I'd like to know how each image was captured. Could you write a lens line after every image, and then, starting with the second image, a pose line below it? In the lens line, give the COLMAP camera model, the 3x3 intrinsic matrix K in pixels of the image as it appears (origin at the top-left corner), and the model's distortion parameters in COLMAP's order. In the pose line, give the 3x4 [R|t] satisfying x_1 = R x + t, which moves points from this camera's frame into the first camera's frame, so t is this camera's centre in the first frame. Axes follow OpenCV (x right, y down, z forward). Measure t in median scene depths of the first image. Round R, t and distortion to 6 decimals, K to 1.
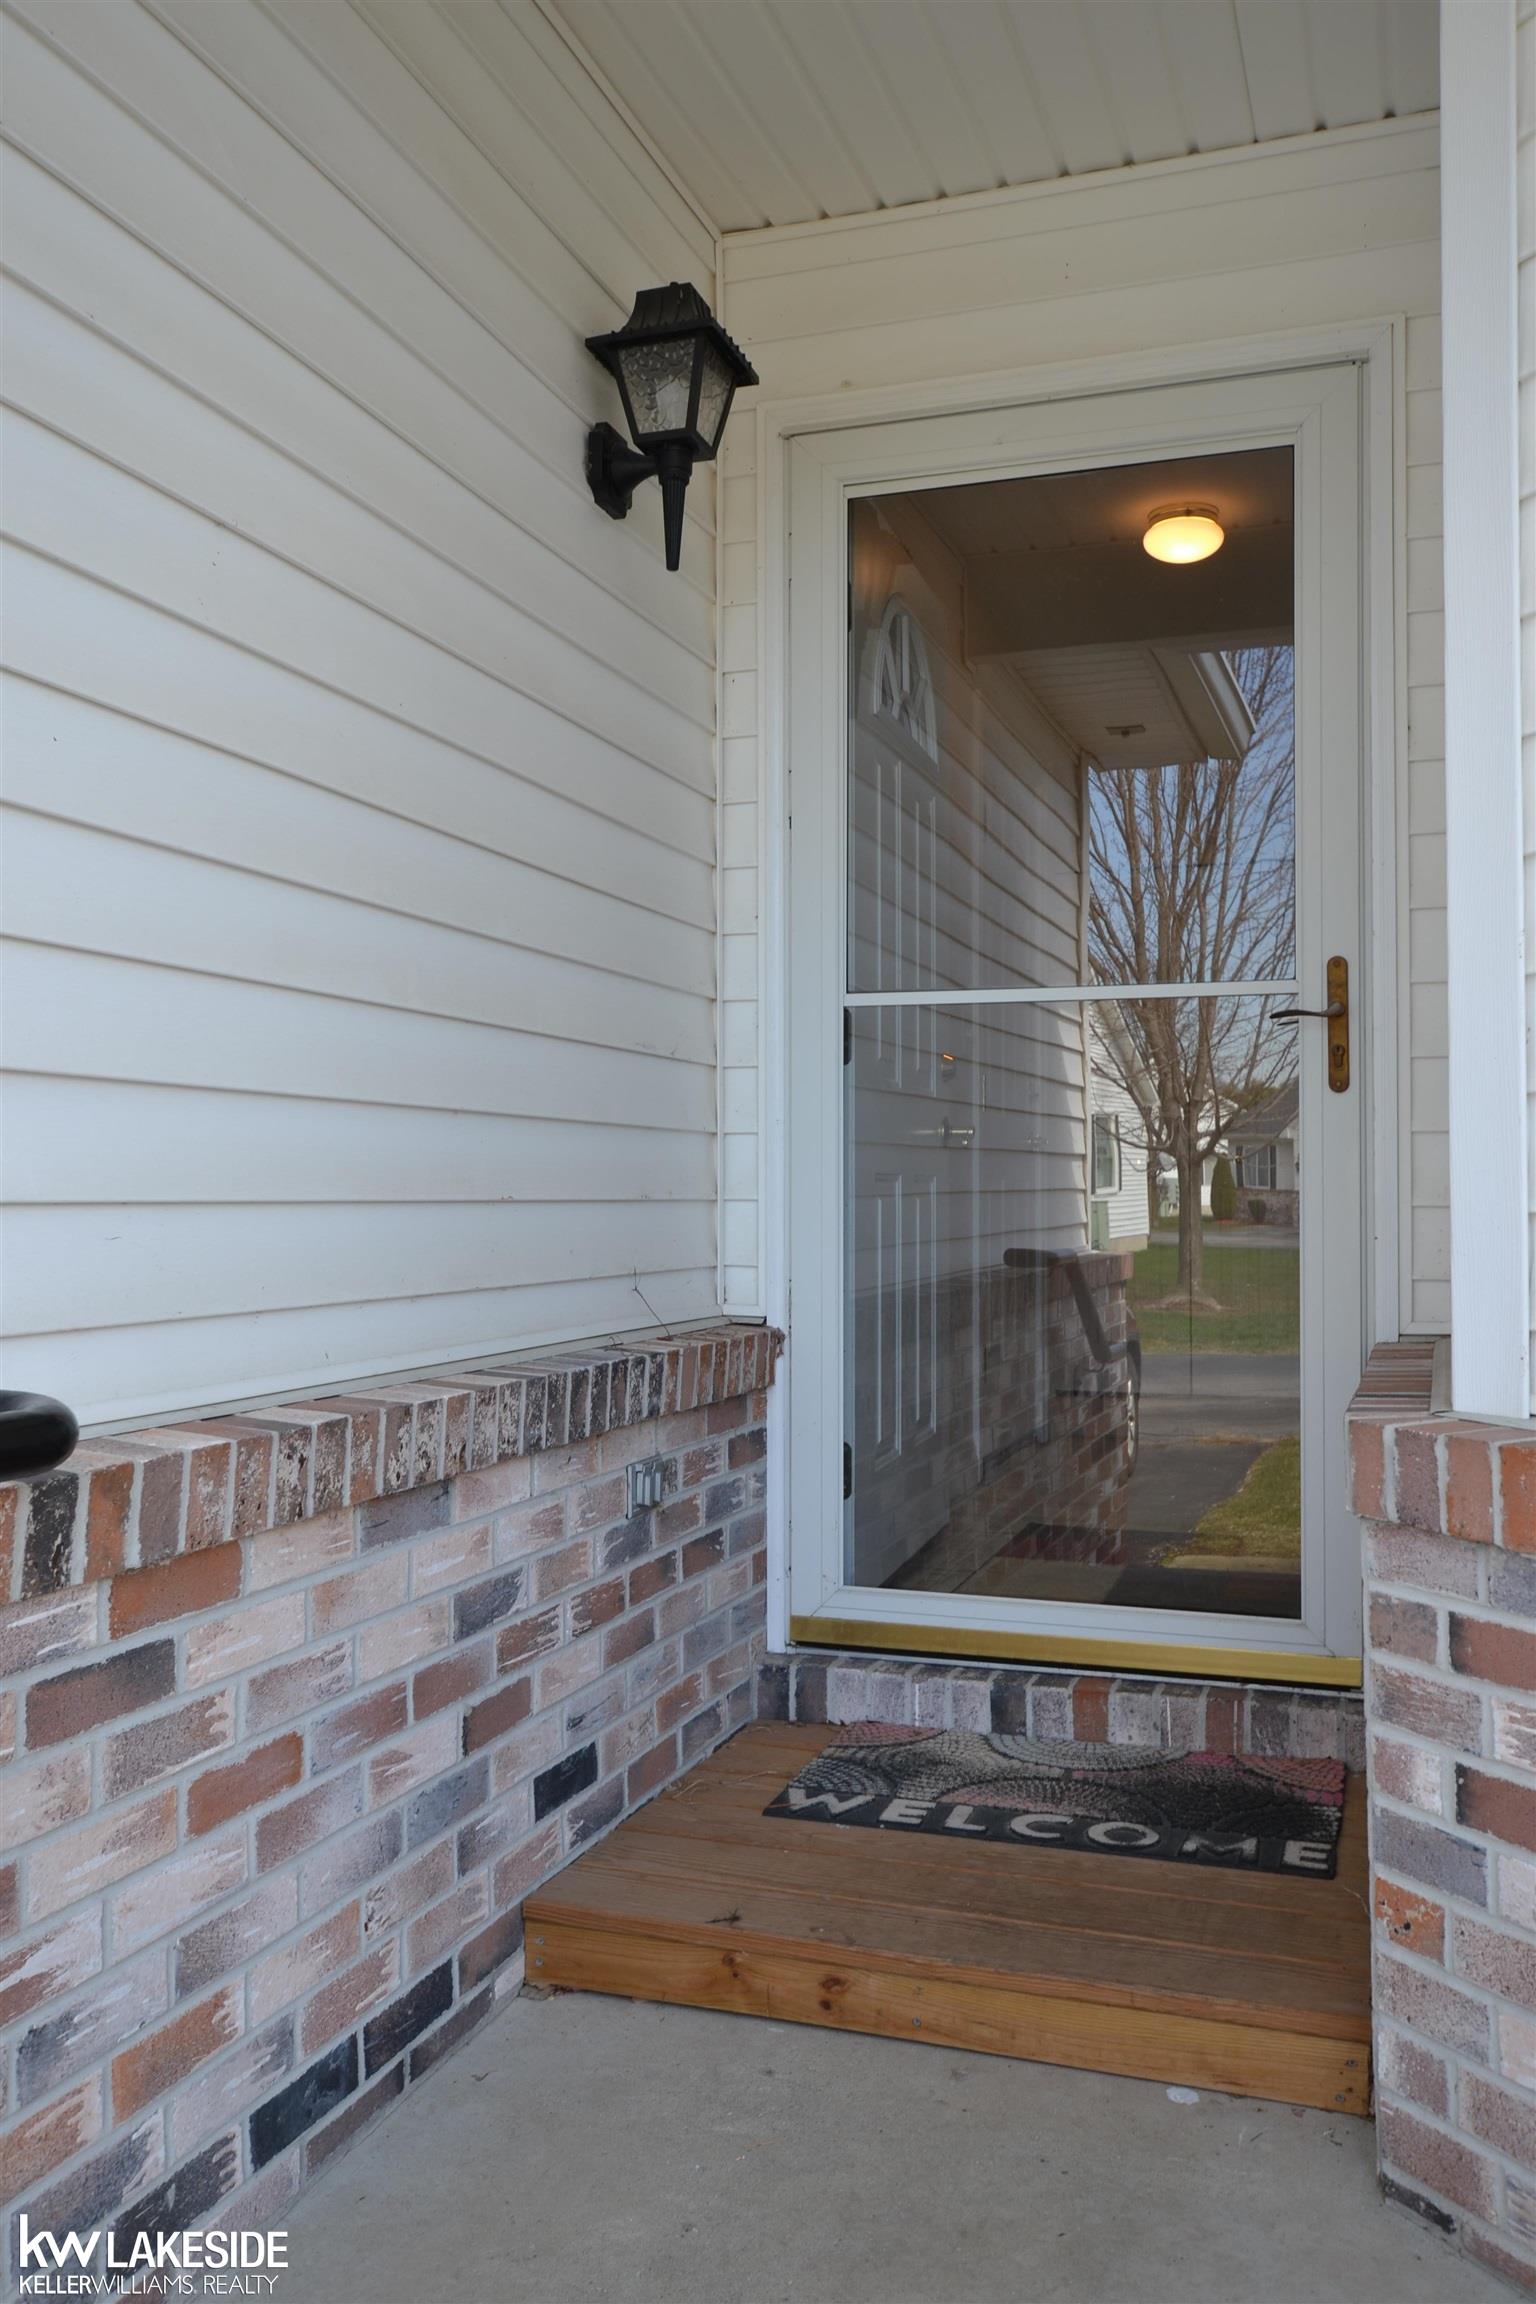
lens RADIAL K [[1911.1, 0, 768.9], [0, 1911.1, 1151.5], [0, 0, 1]] dist [-0.016520, -0.000616]
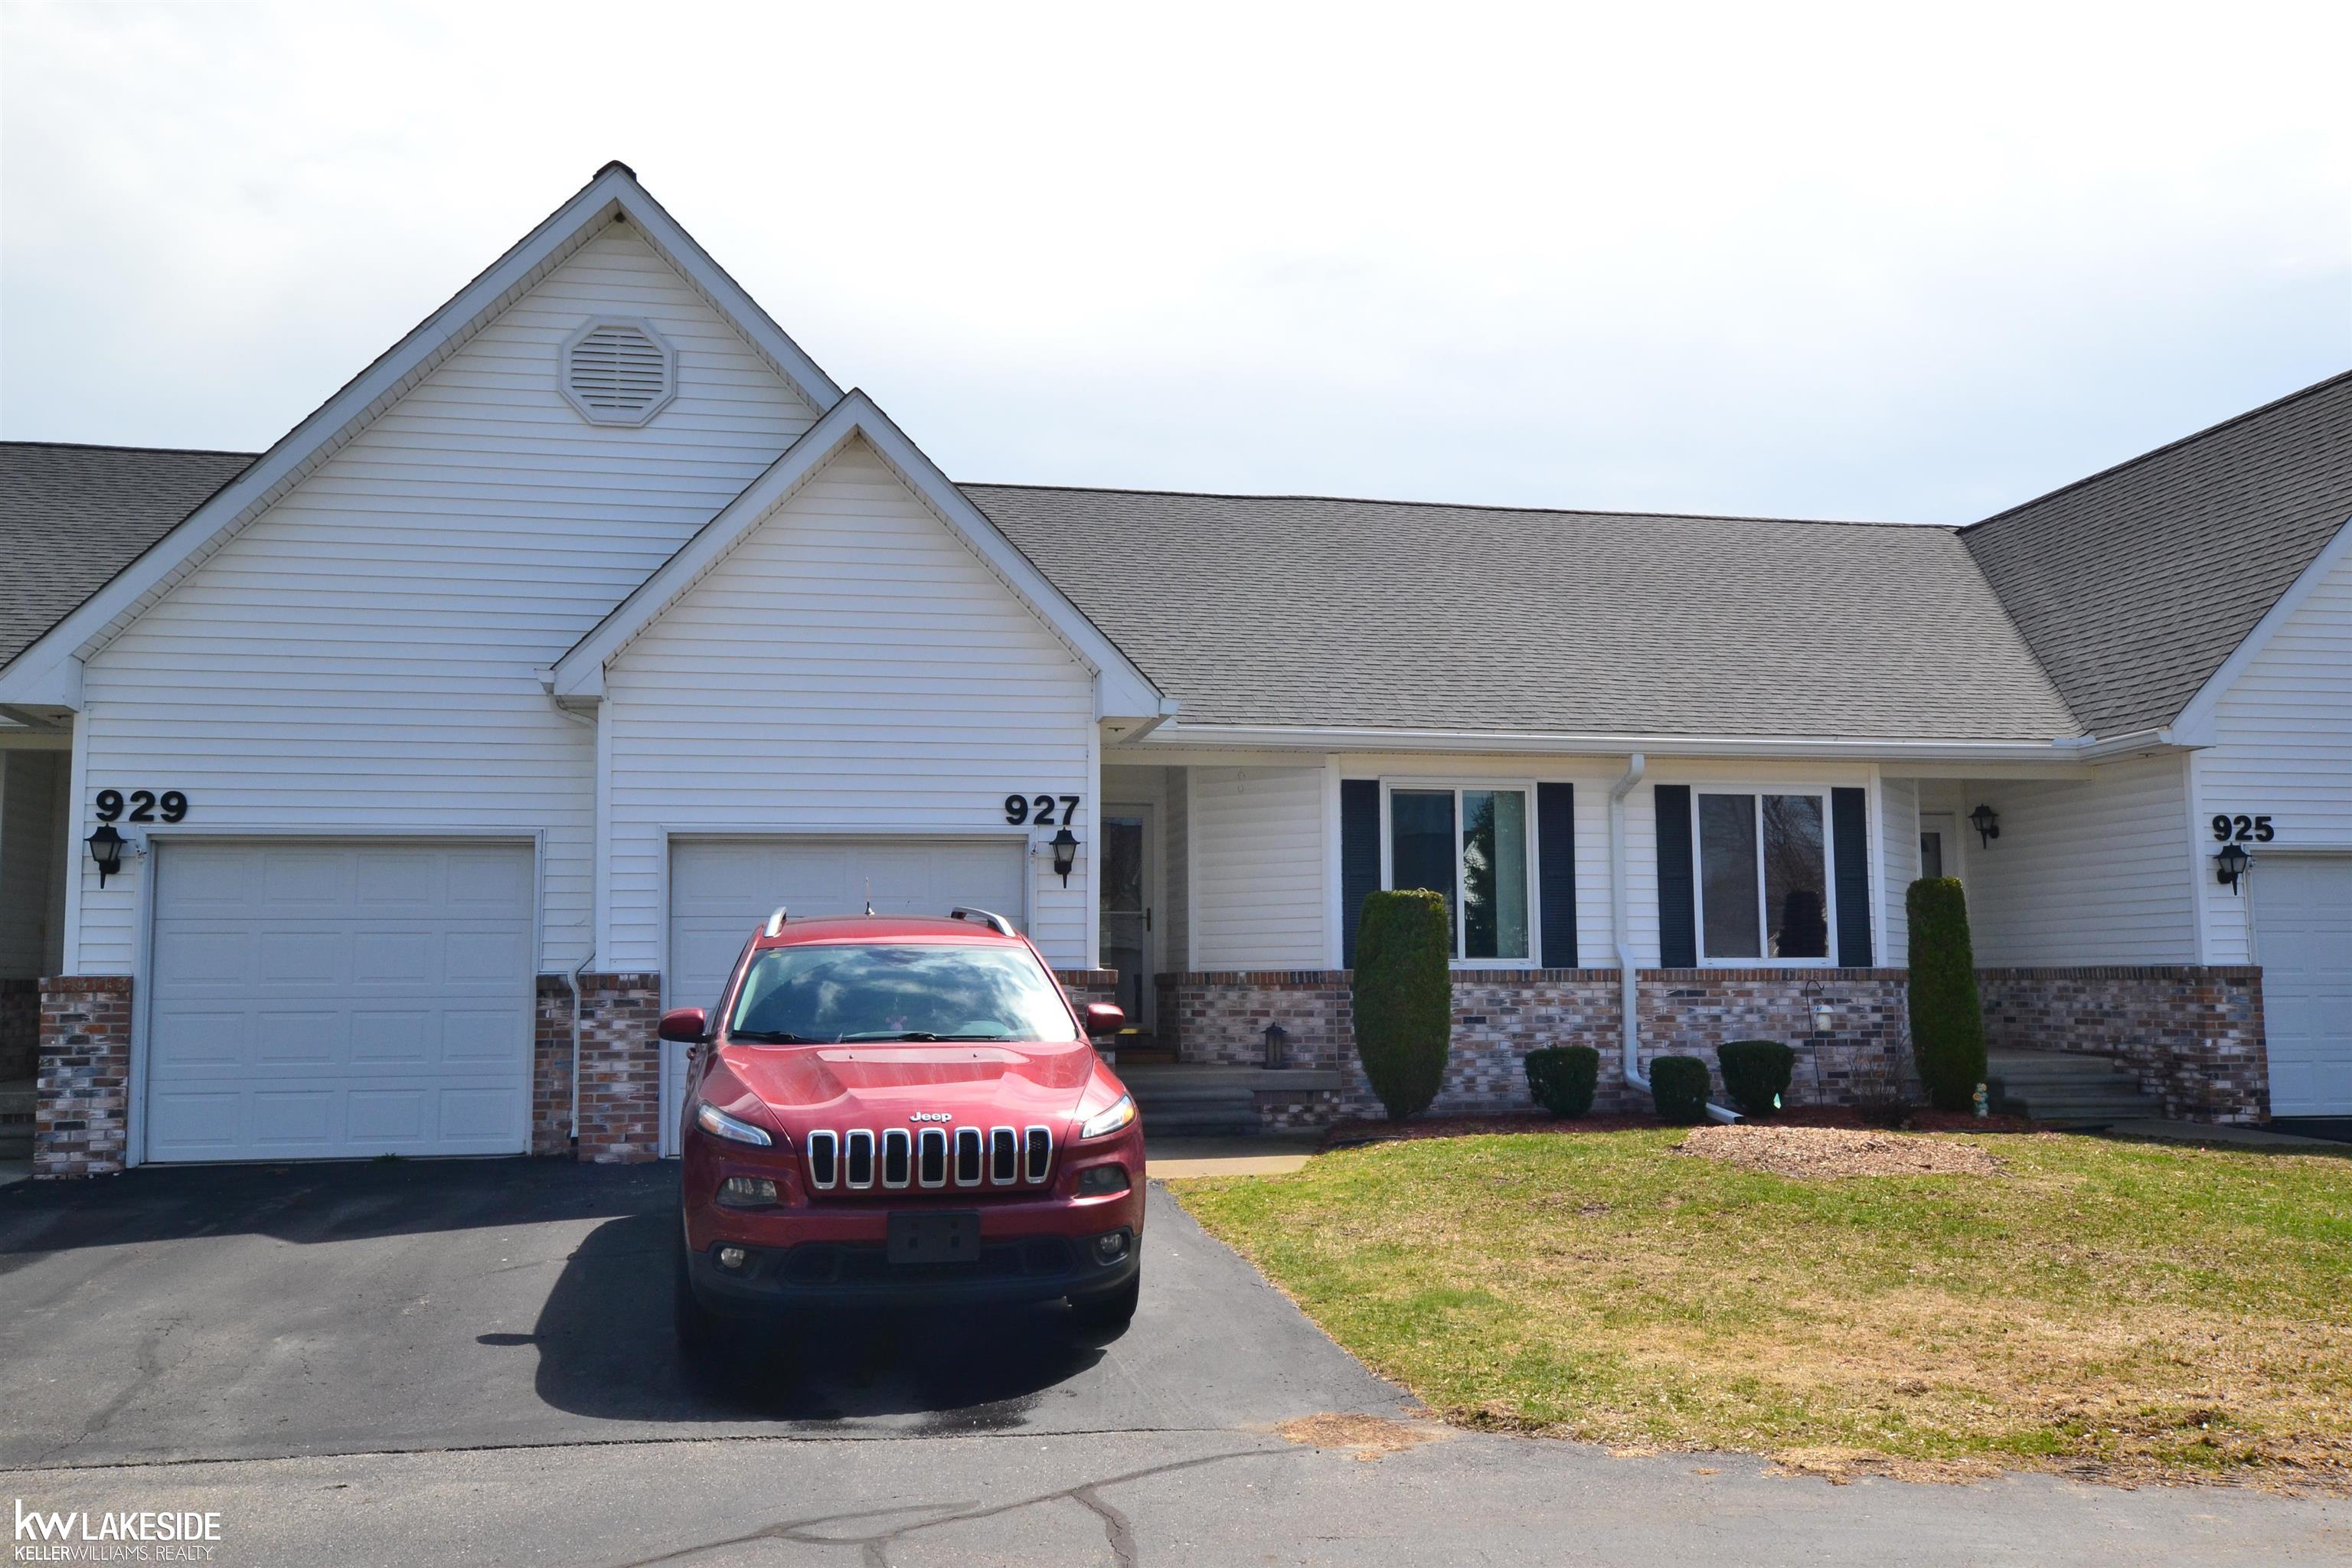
lens RADIAL K [[1950.9, 0, 1174.2], [0, 1950.9, 787.0], [0, 0, 1]] dist [-0.016520, -0.000616]
pose [[0.869142, 0.046093, 0.492411, -2.937607], [-0.009441, 0.997012, -0.076664, -0.015092], [-0.494473, 0.061983, 0.866980, -4.802546]]
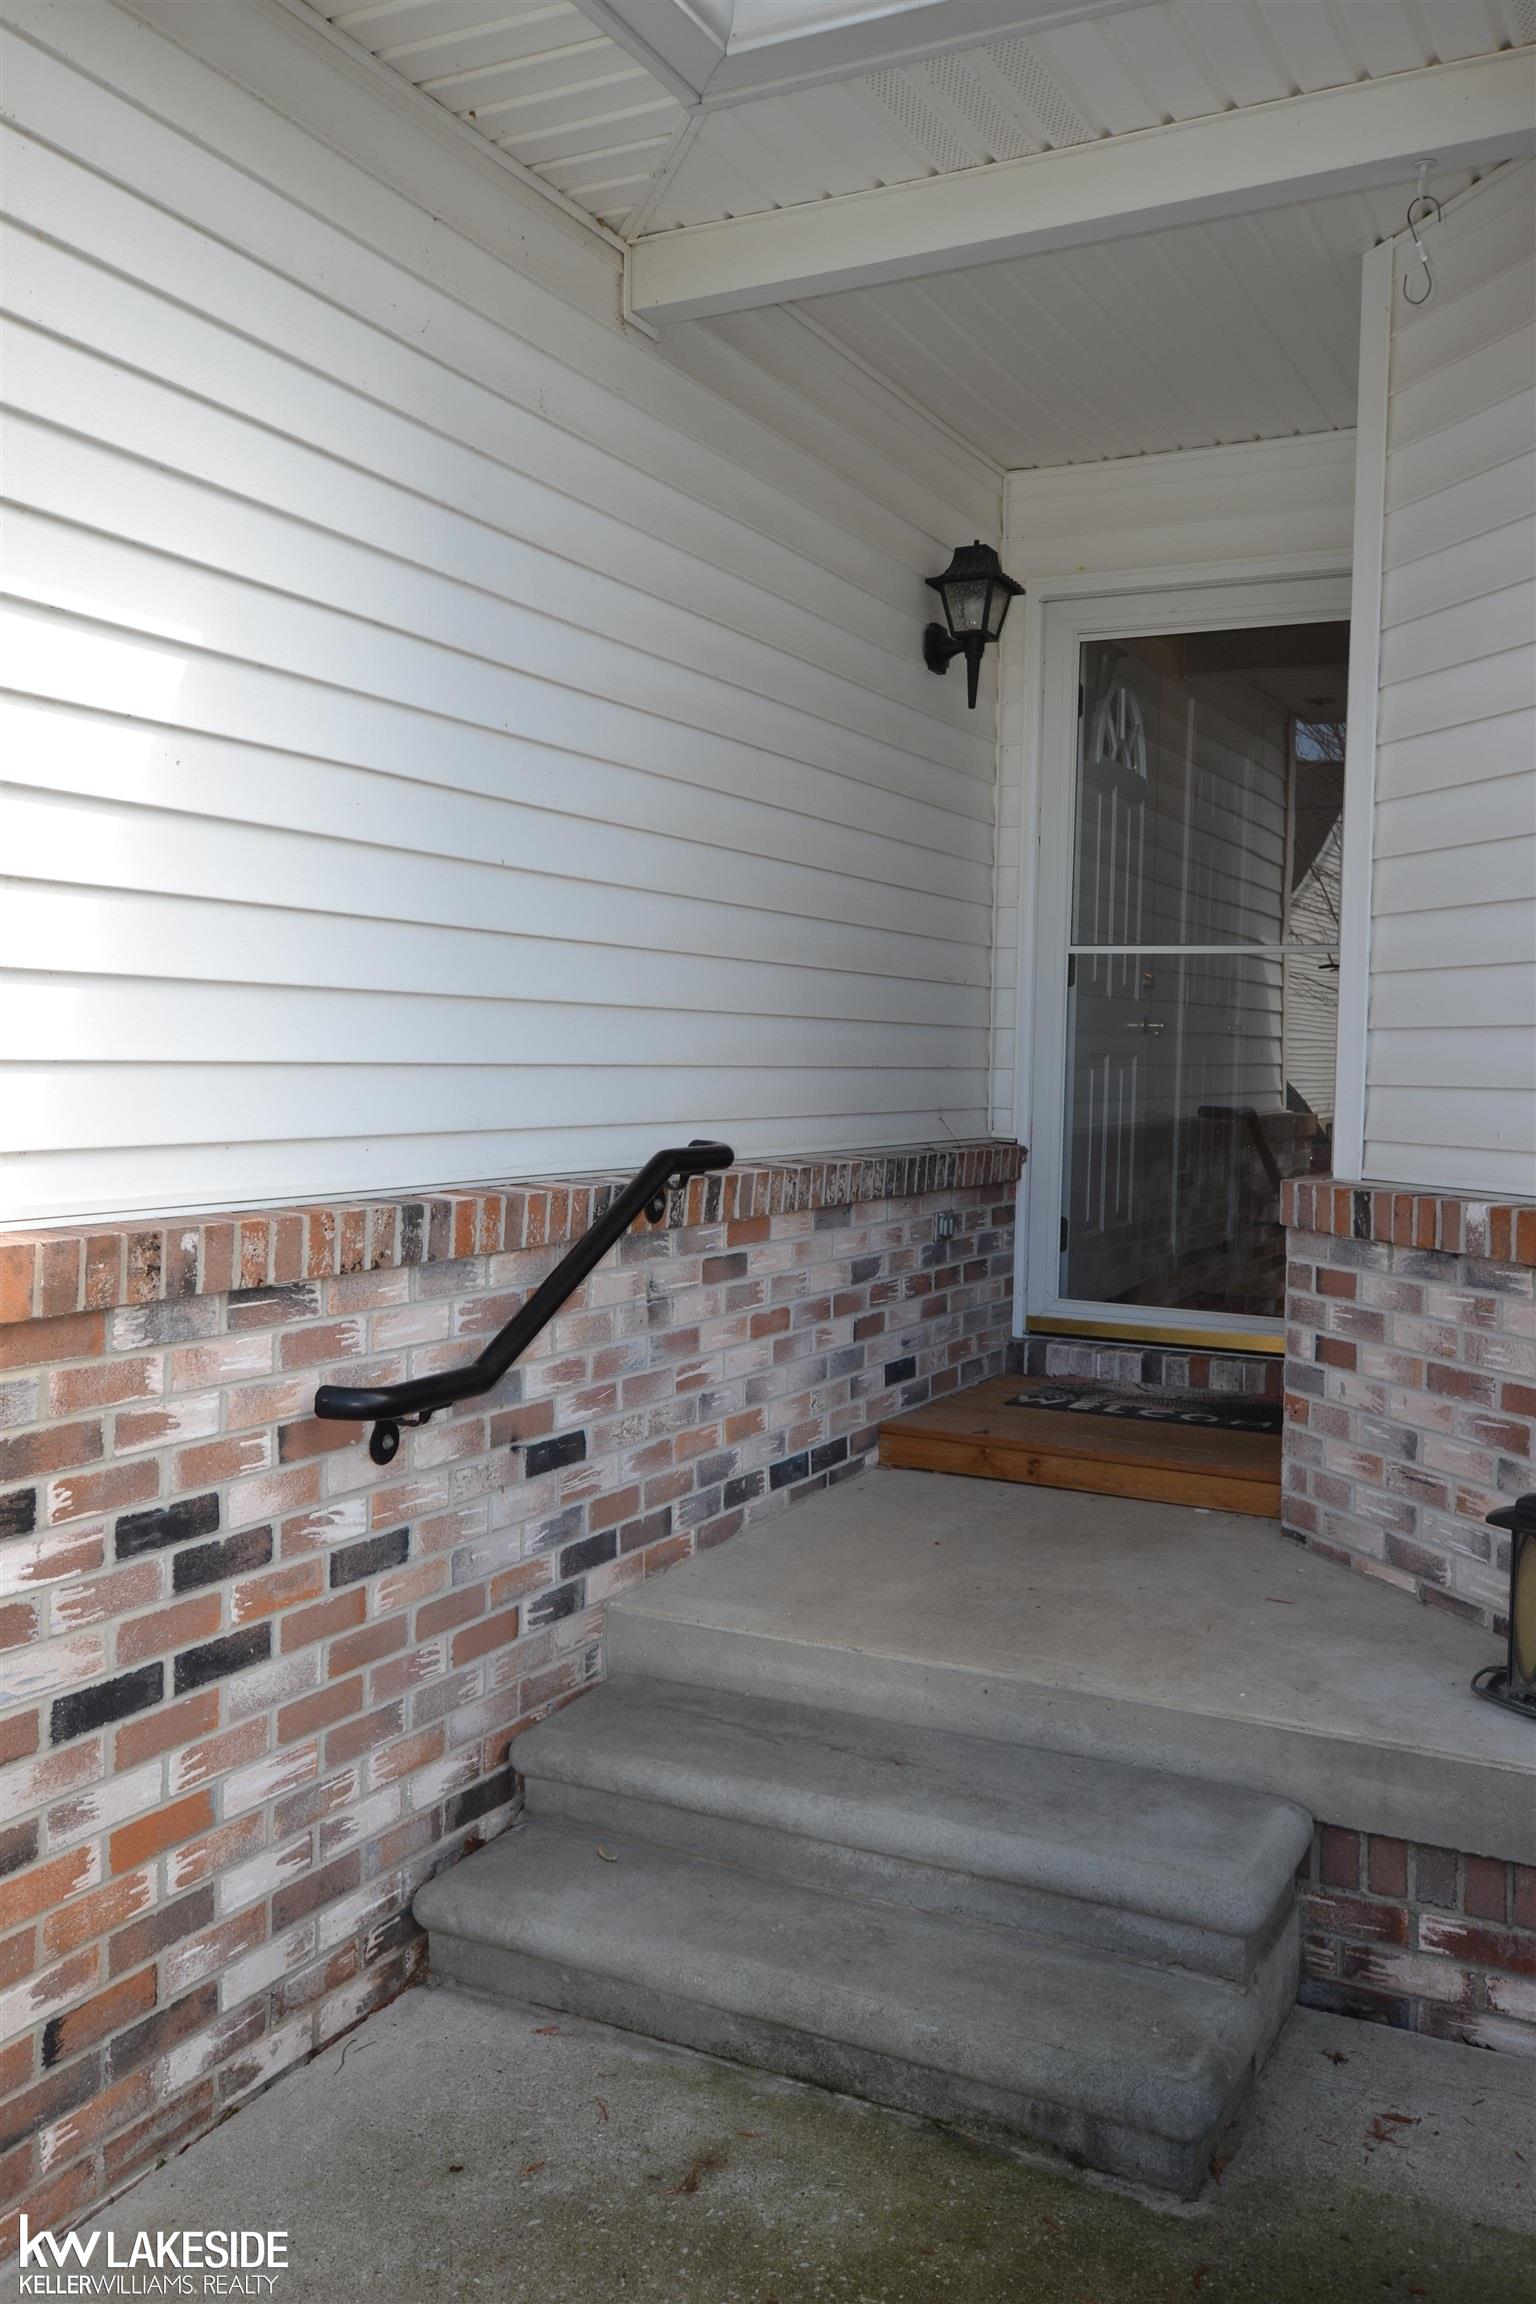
lens RADIAL K [[1911.1, 0, 768.6], [0, 1911.1, 1149.5], [0, 0, 1]] dist [-0.016520, -0.000616]
pose [[0.988920, 0.028048, -0.145779, 0.035060], [-0.017429, 0.997134, 0.073618, -0.029622], [0.147426, -0.070261, 0.986574, -0.864052]]
